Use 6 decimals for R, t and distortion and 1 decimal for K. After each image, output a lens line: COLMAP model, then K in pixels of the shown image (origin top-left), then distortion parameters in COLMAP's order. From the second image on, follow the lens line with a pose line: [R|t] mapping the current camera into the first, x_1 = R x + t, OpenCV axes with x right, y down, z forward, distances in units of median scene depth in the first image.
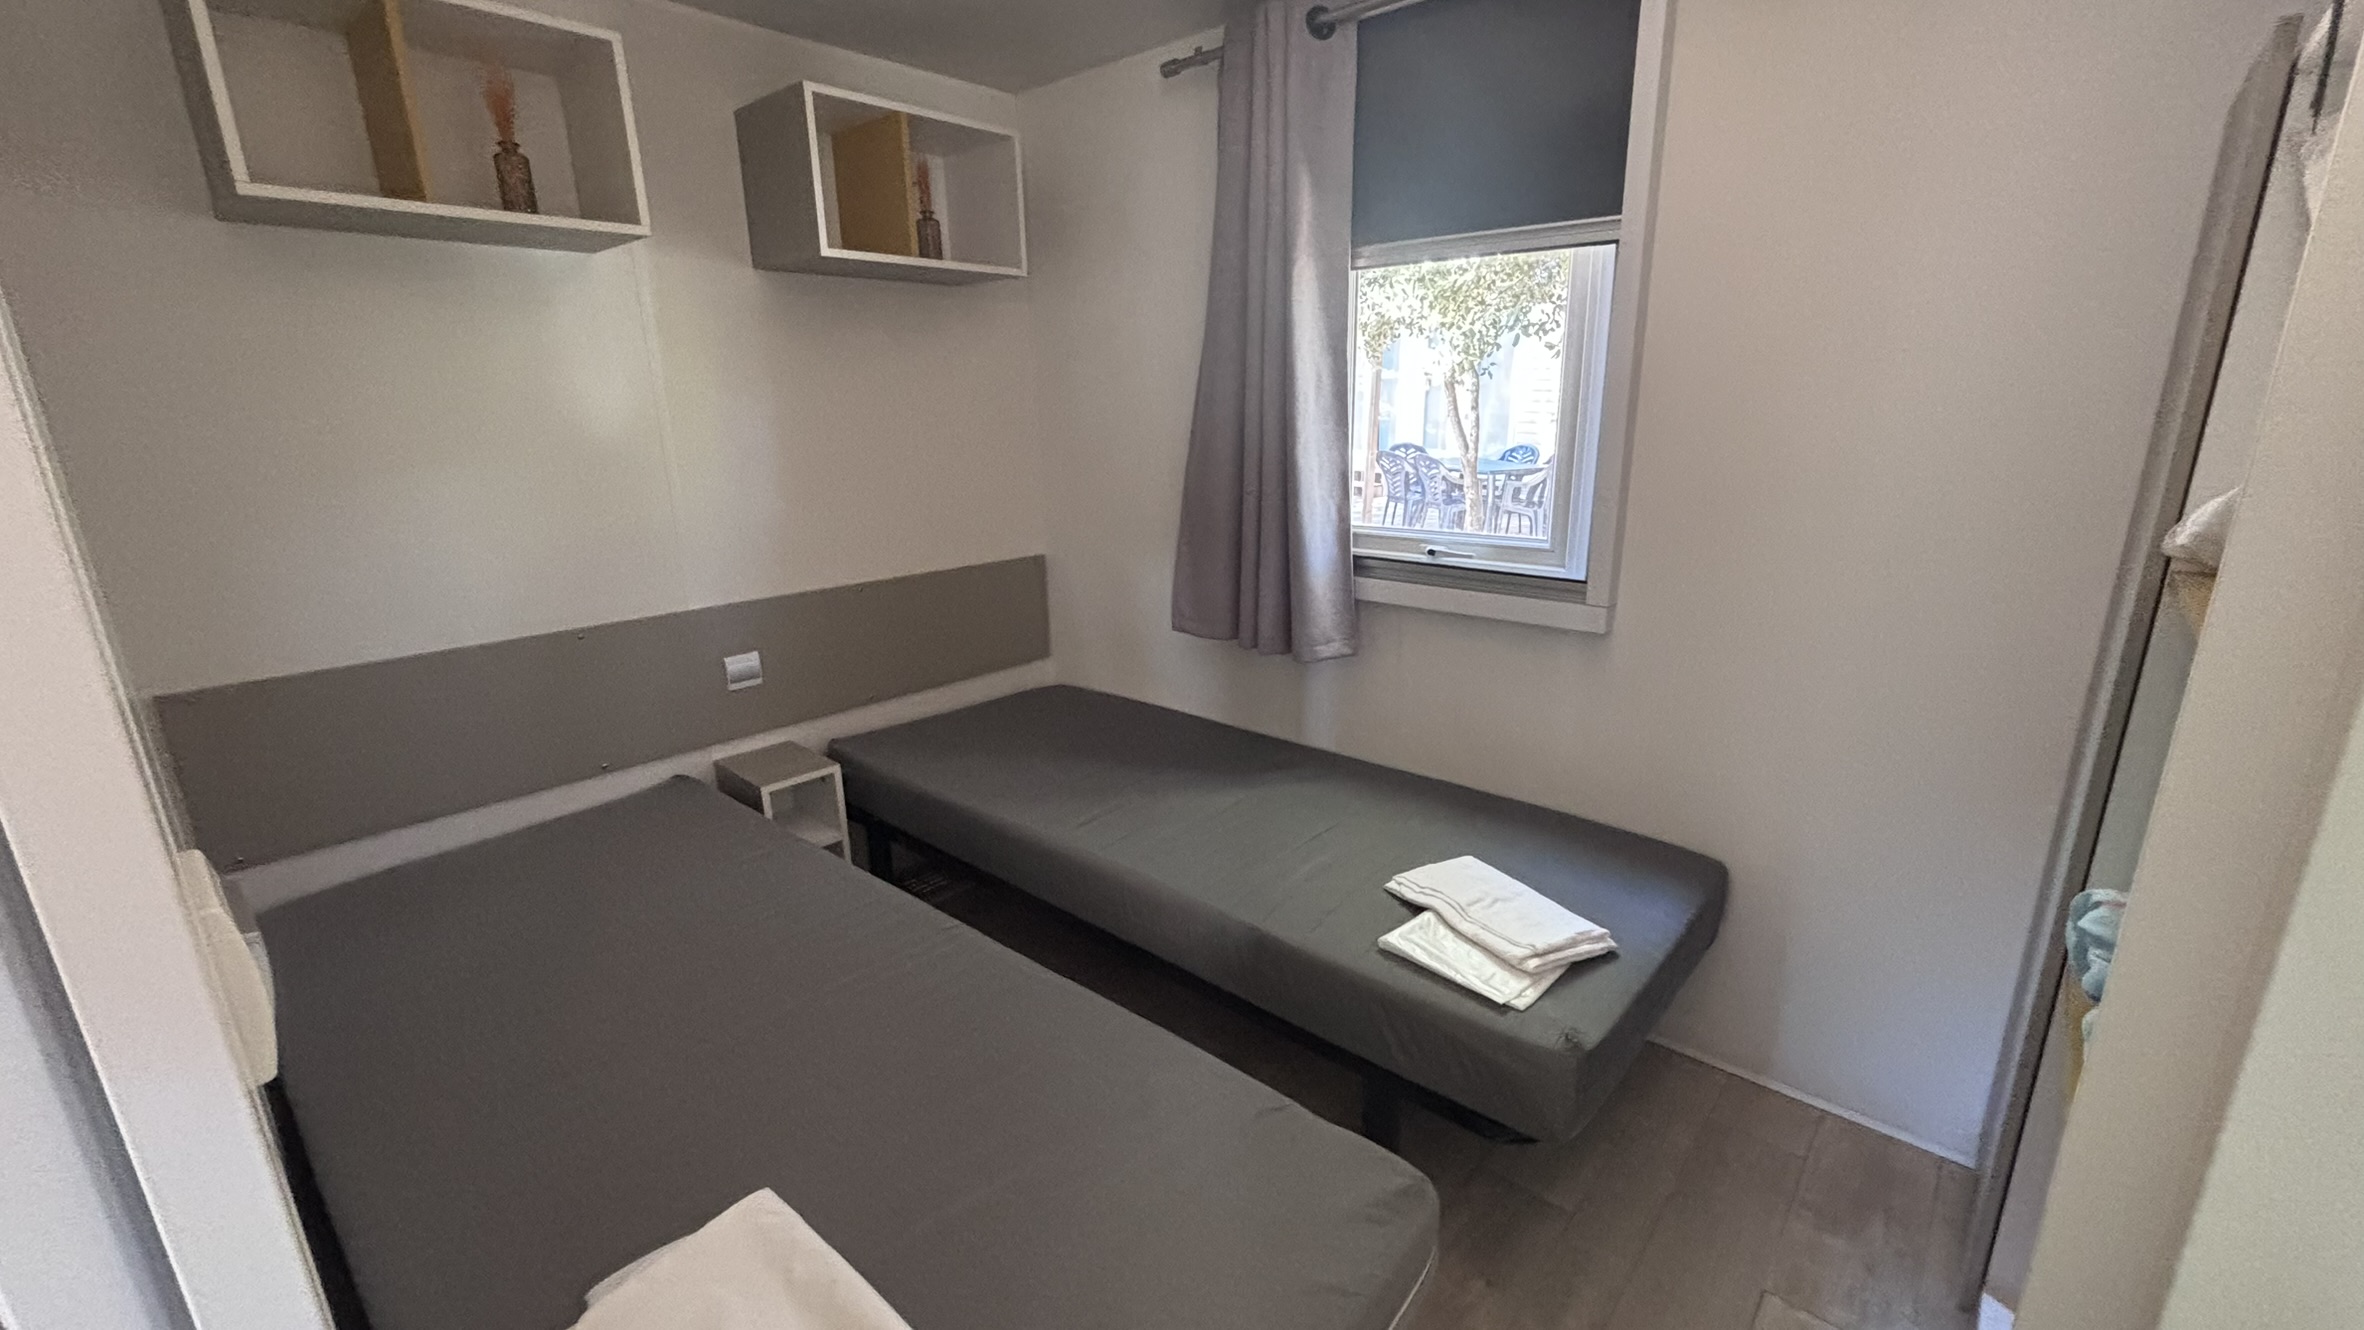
lens RADIAL K [[958.8, 0, 1182.0], [0, 958.8, 665.0], [0, 0, 1]] dist [-0.001801, 0.000663]
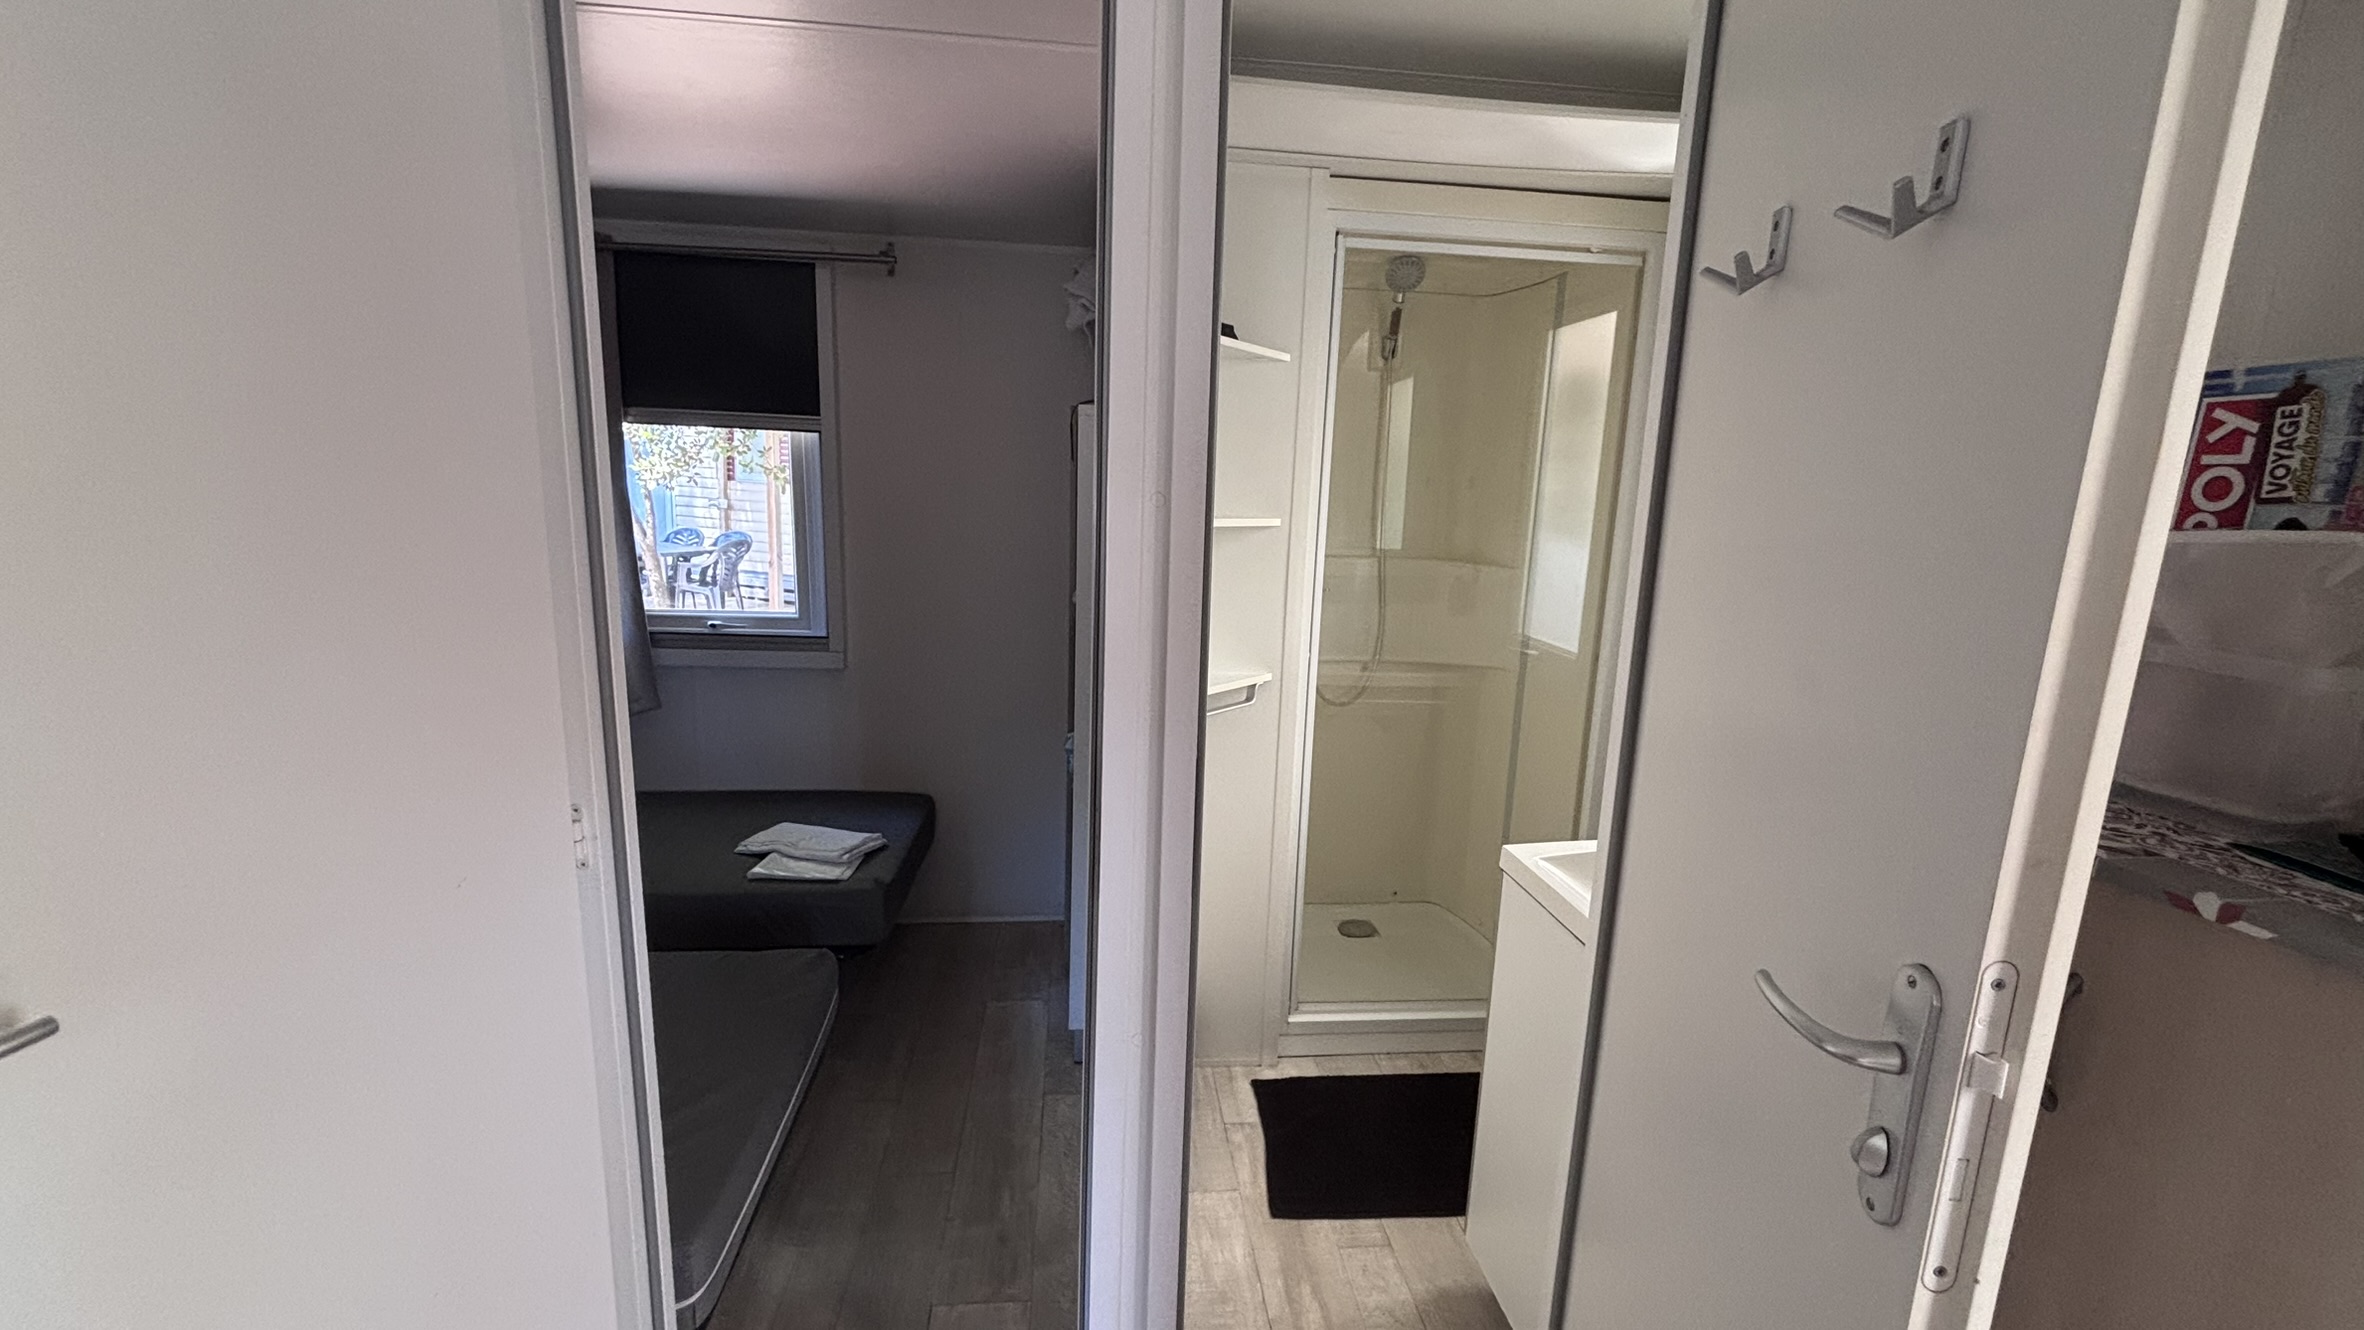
lens RADIAL K [[958.8, 0, 1182.0], [0, 958.8, 665.0], [0, 0, 1]] dist [-0.001801, 0.000663]
pose [[0.674459, -0.096979, 0.731915, -0.338020], [0.152677, 0.988228, -0.009751, 0.061855], [-0.722353, 0.118324, 0.681326, -0.481747]]
